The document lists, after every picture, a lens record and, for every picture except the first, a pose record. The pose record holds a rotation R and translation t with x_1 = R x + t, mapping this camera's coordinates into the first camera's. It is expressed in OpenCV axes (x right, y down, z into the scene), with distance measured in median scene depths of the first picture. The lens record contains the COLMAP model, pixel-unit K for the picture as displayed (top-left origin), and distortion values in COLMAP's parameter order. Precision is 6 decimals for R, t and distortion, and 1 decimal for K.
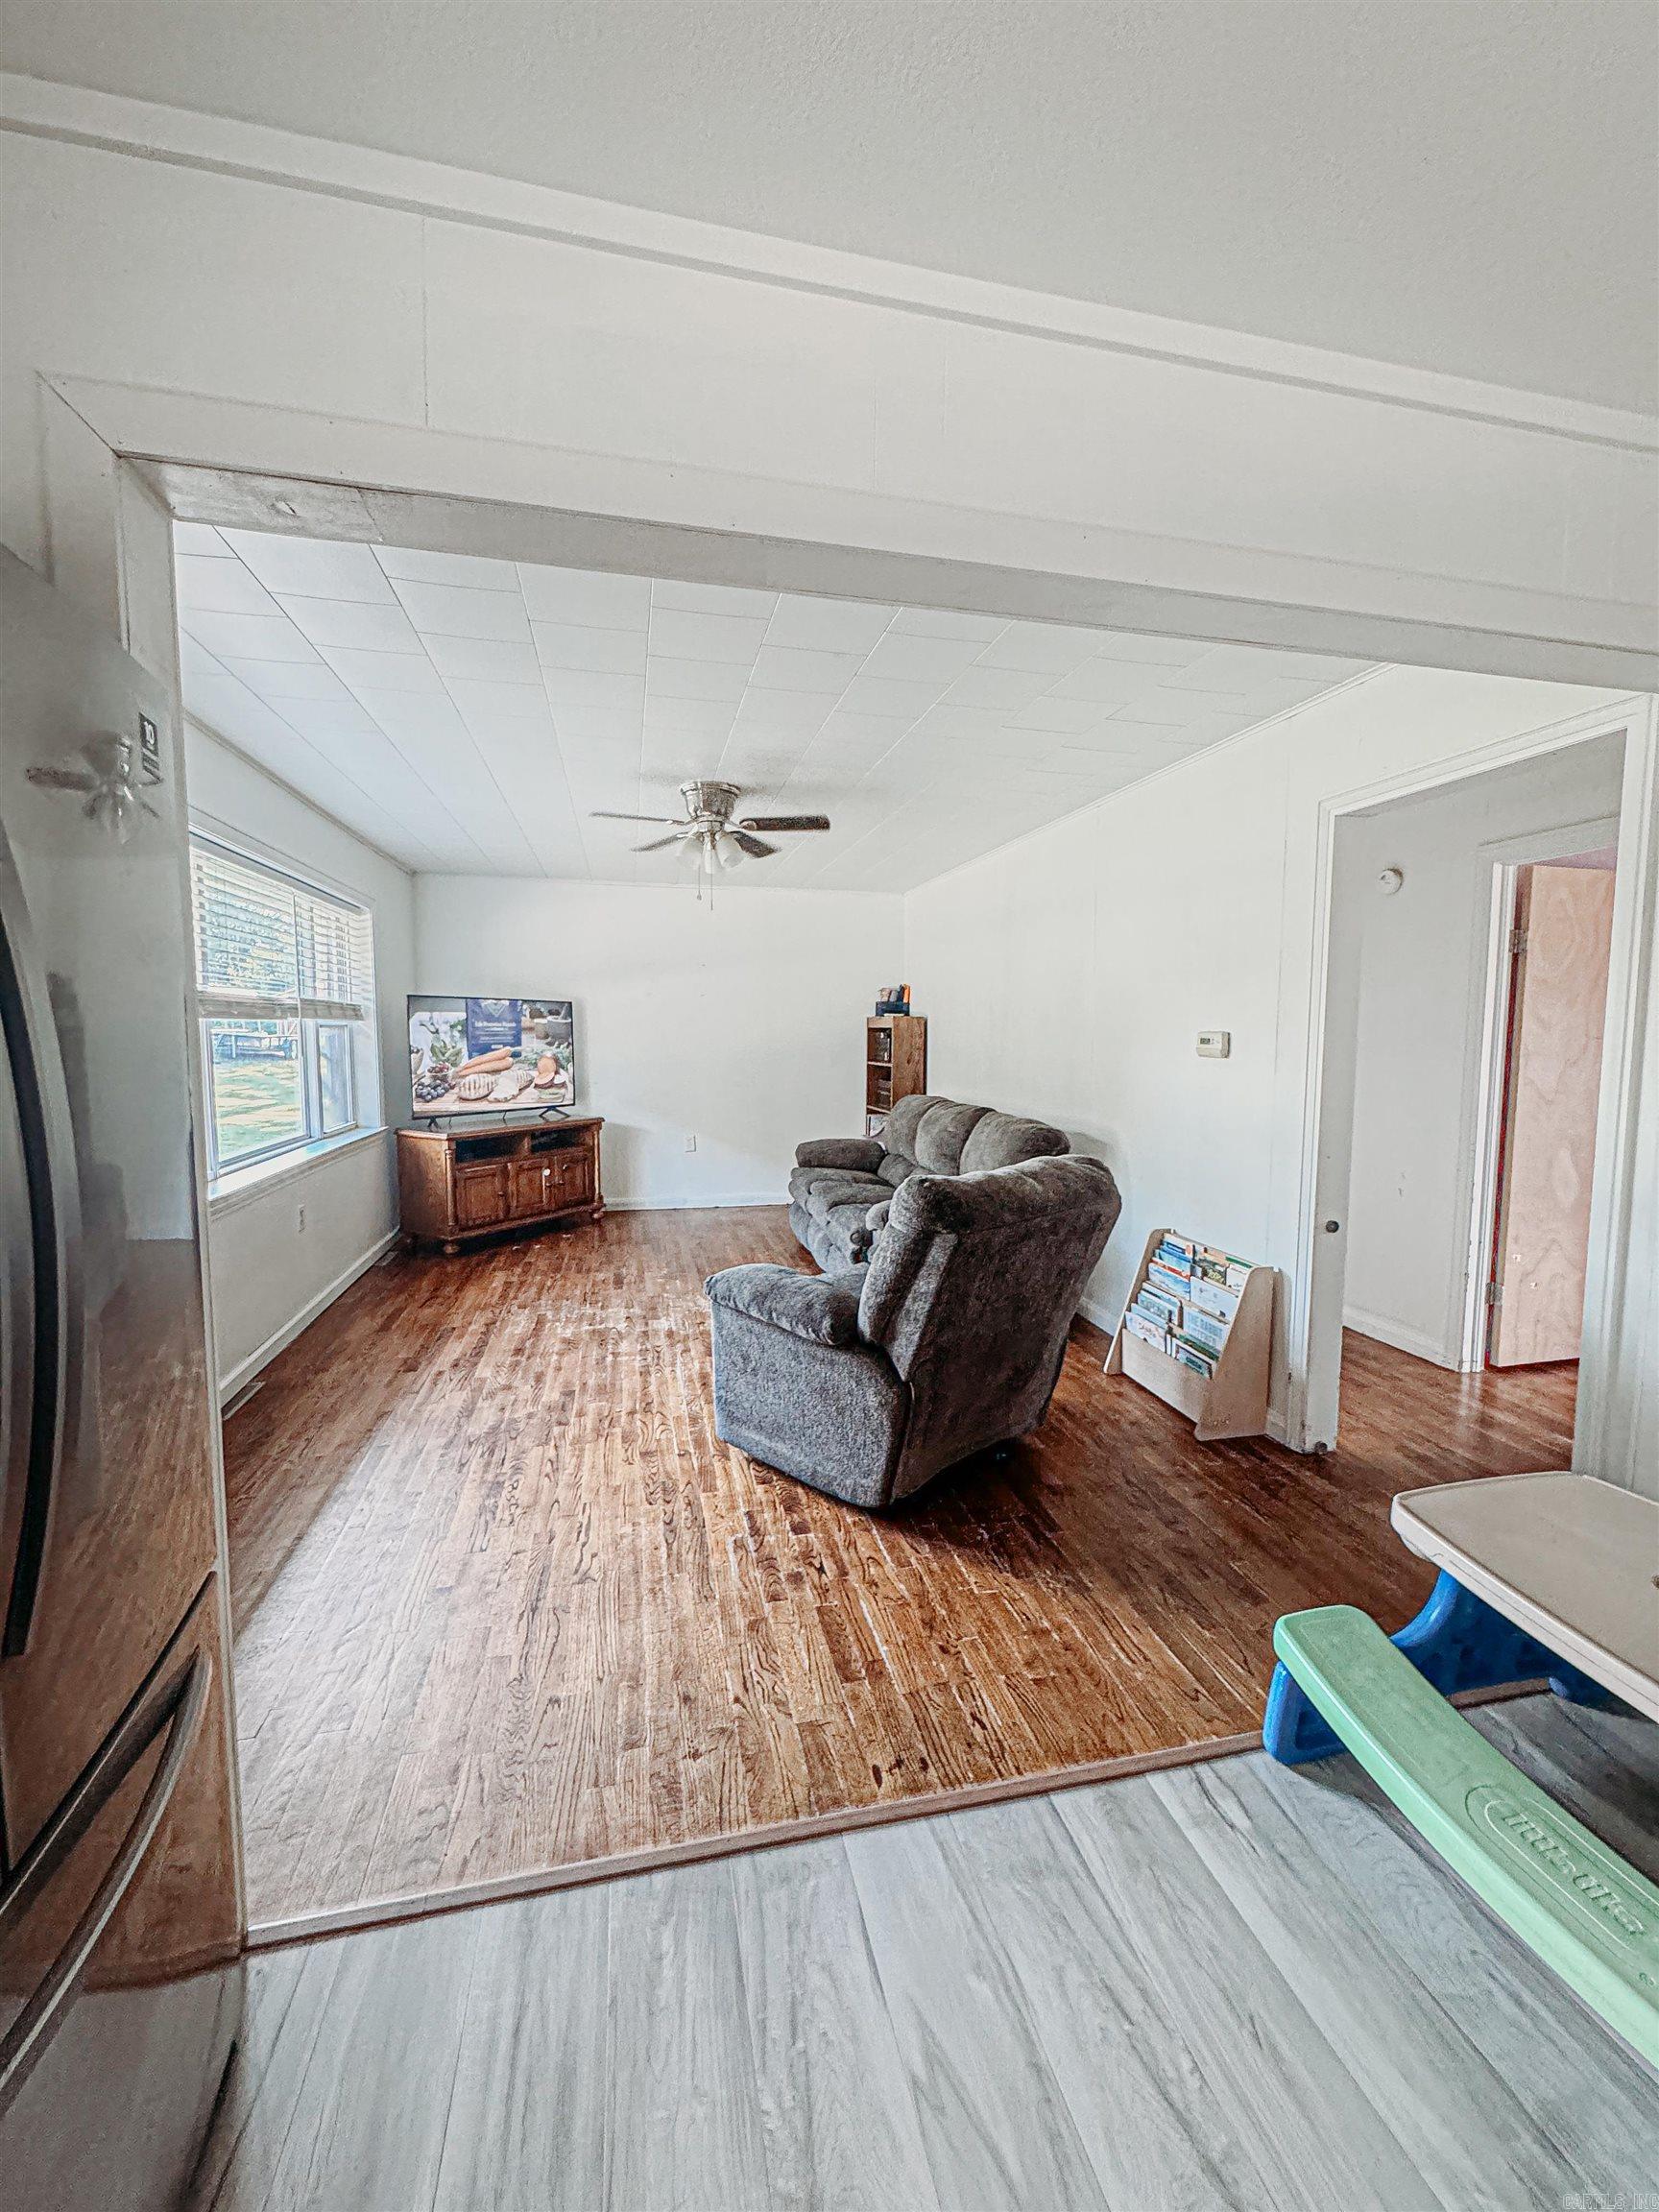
lens RADIAL K [[884.6, 0, 826.0], [0, 884.6, 1103.8], [0, 0, 1]] dist [-0.003150, -0.000350]
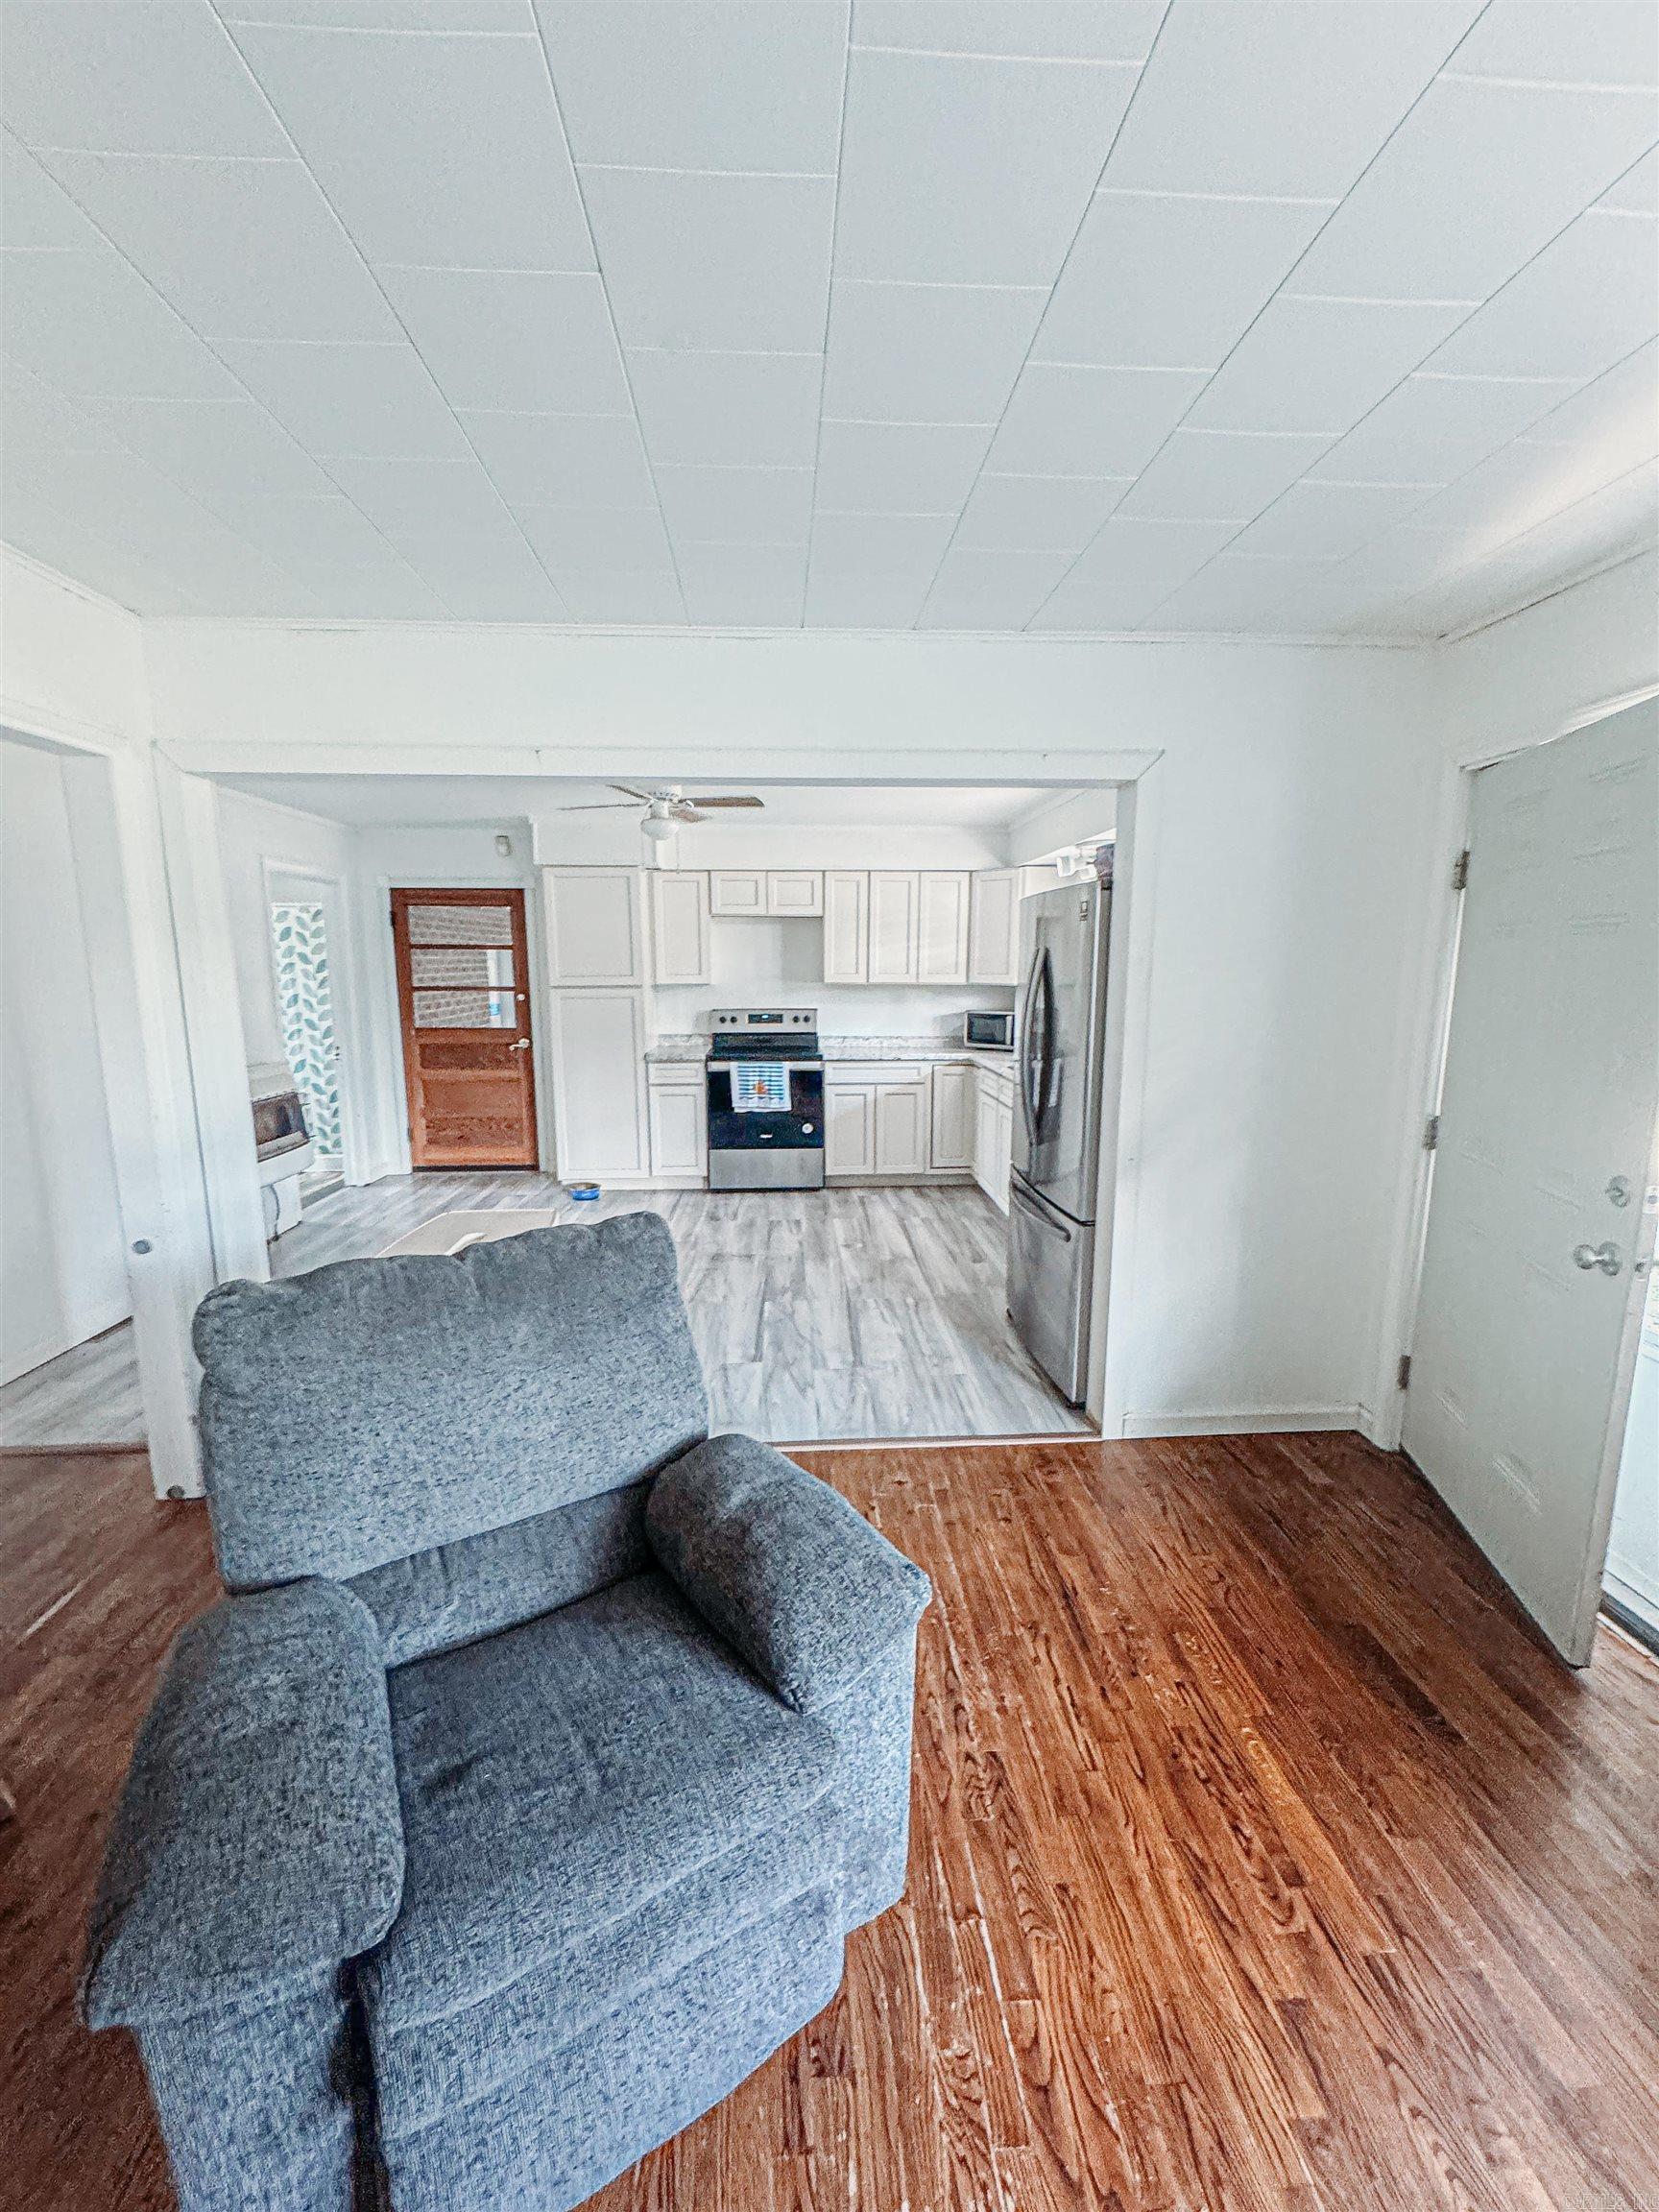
lens RADIAL K [[884.6, 0, 826.0], [0, 884.6, 1103.8], [0, 0, 1]] dist [-0.003150, -0.000350]
pose [[-0.986026, -0.028568, 0.164127, -0.315590], [0.012268, 0.970061, 0.242549, -0.364412], [-0.166142, 0.241173, -0.956155, 2.893039]]
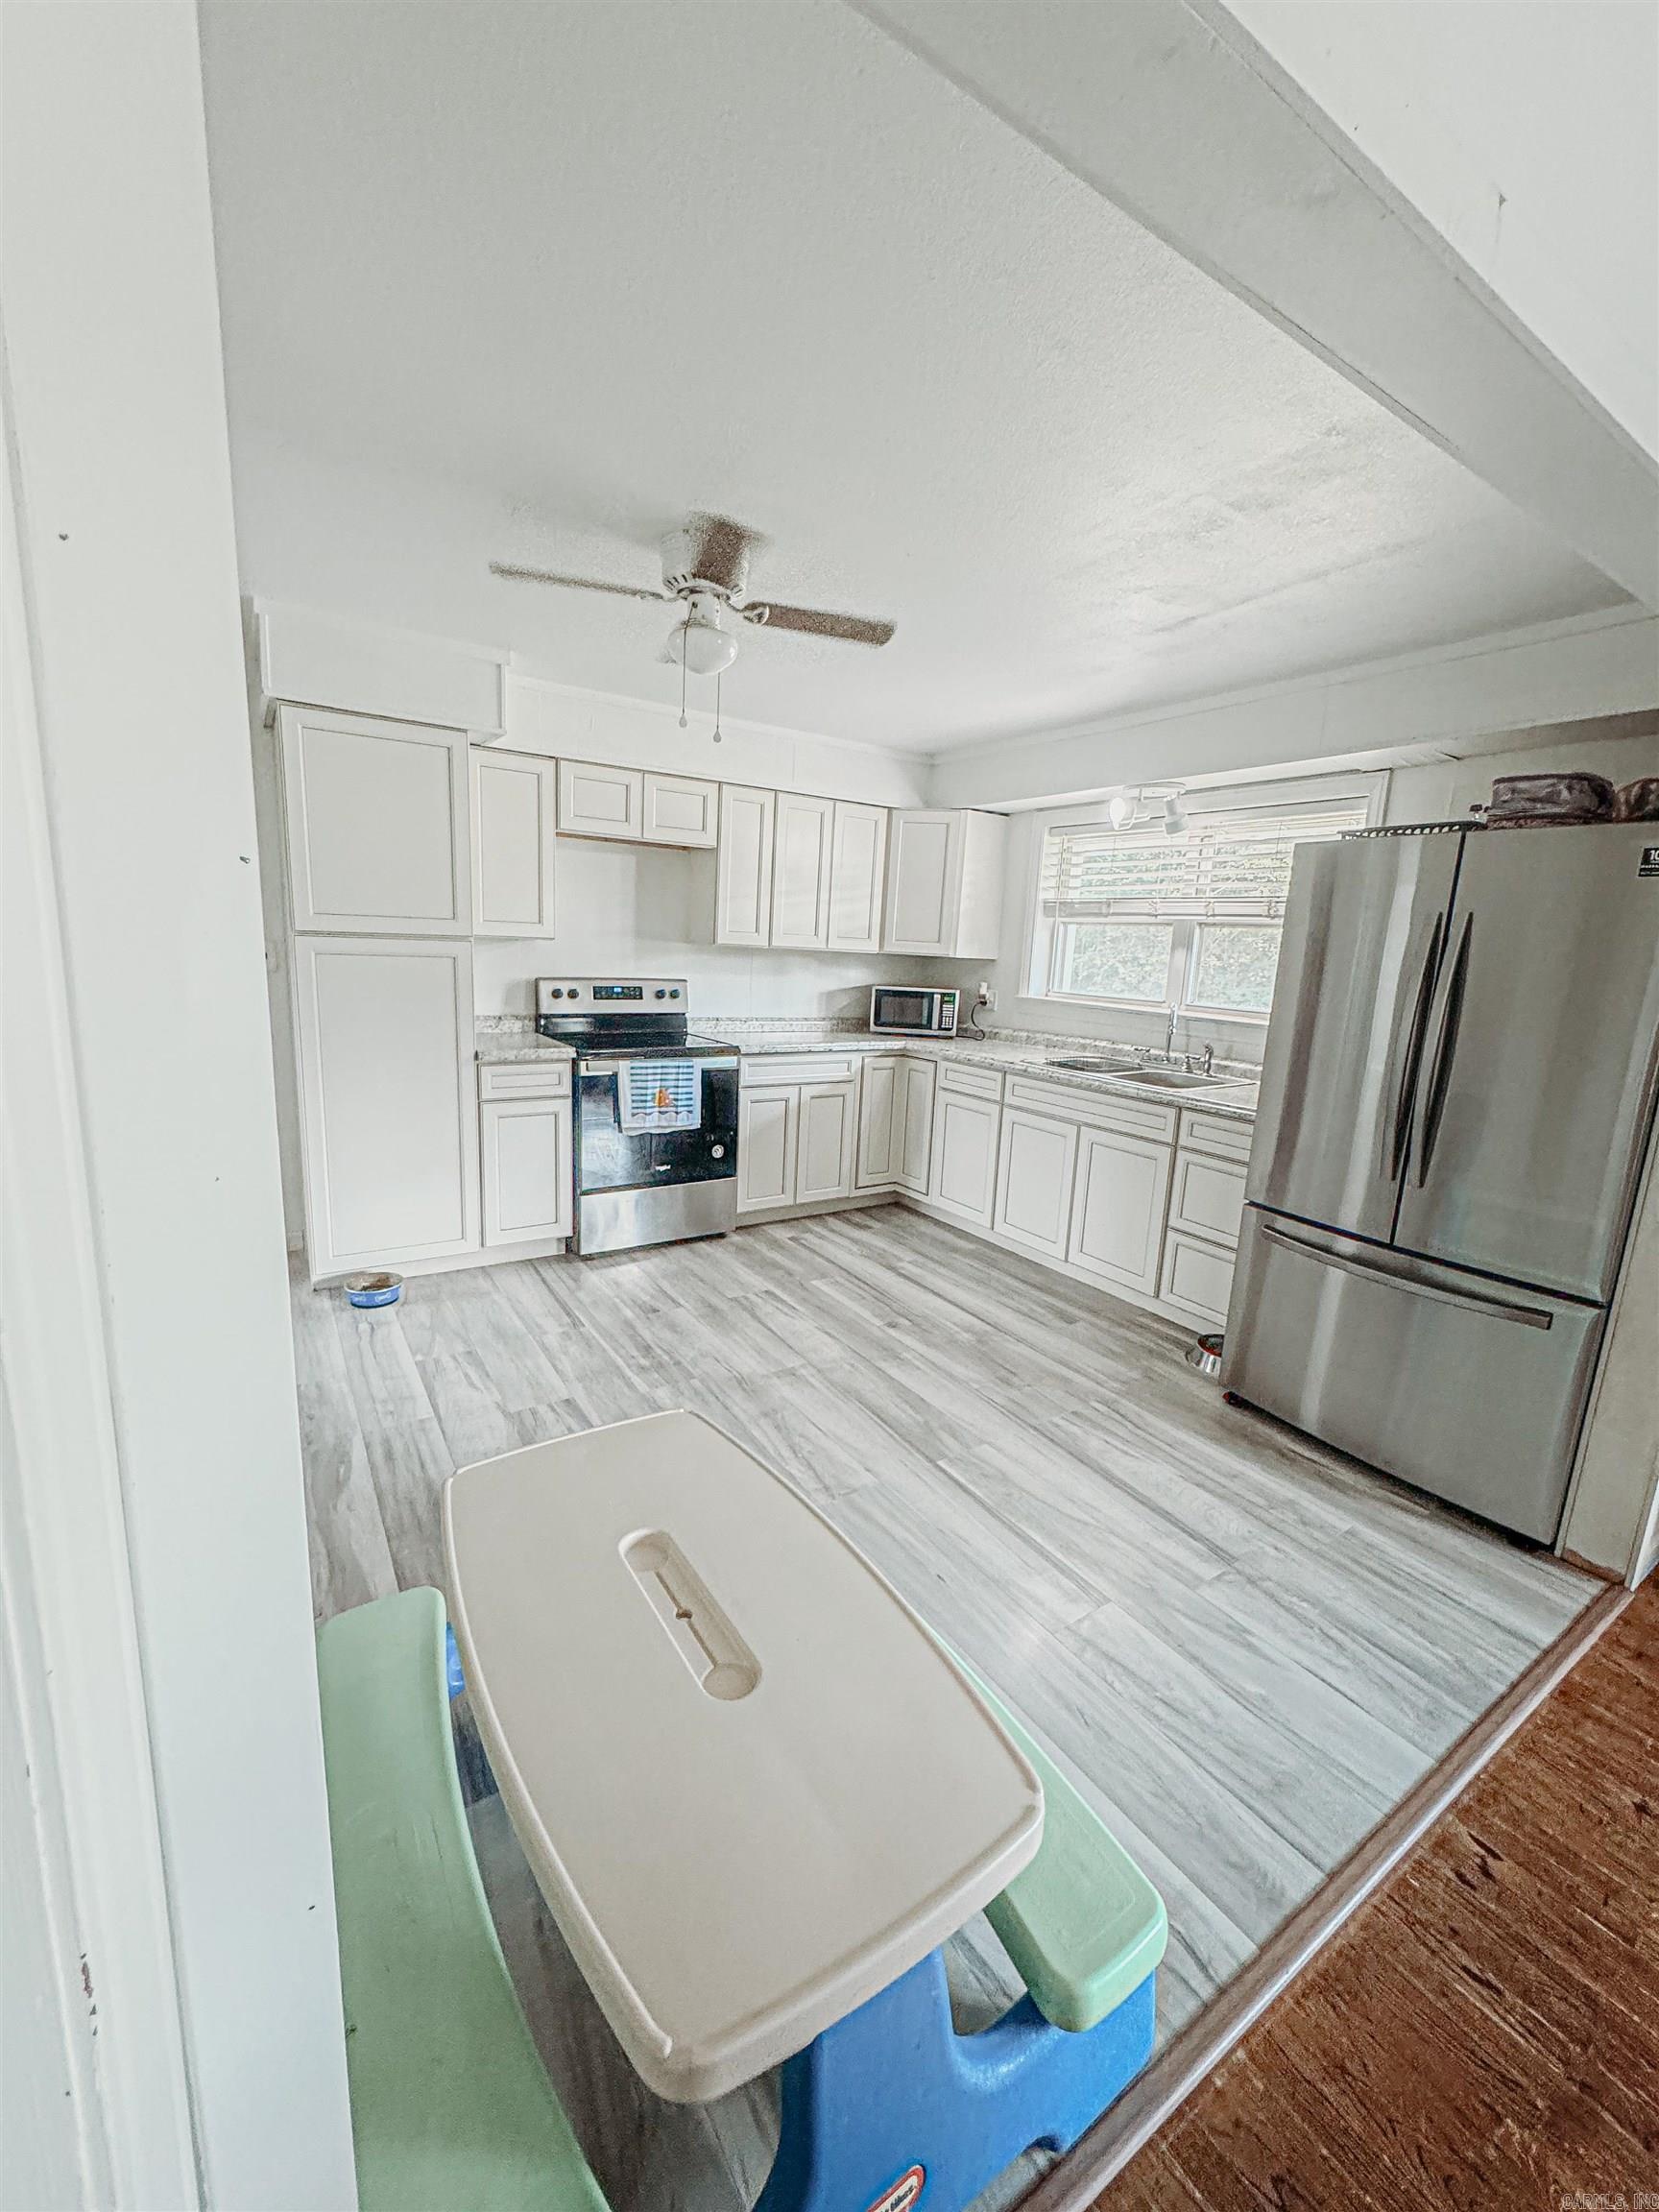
lens RADIAL K [[884.6, 0, 826.0], [0, 884.6, 1103.8], [0, 0, 1]] dist [-0.003150, -0.000350]
pose [[-0.935539, 0.018398, -0.352744, 1.185038], [-0.079266, 0.962237, 0.260415, -0.181798], [0.344214, 0.271589, -0.898752, 1.635373]]
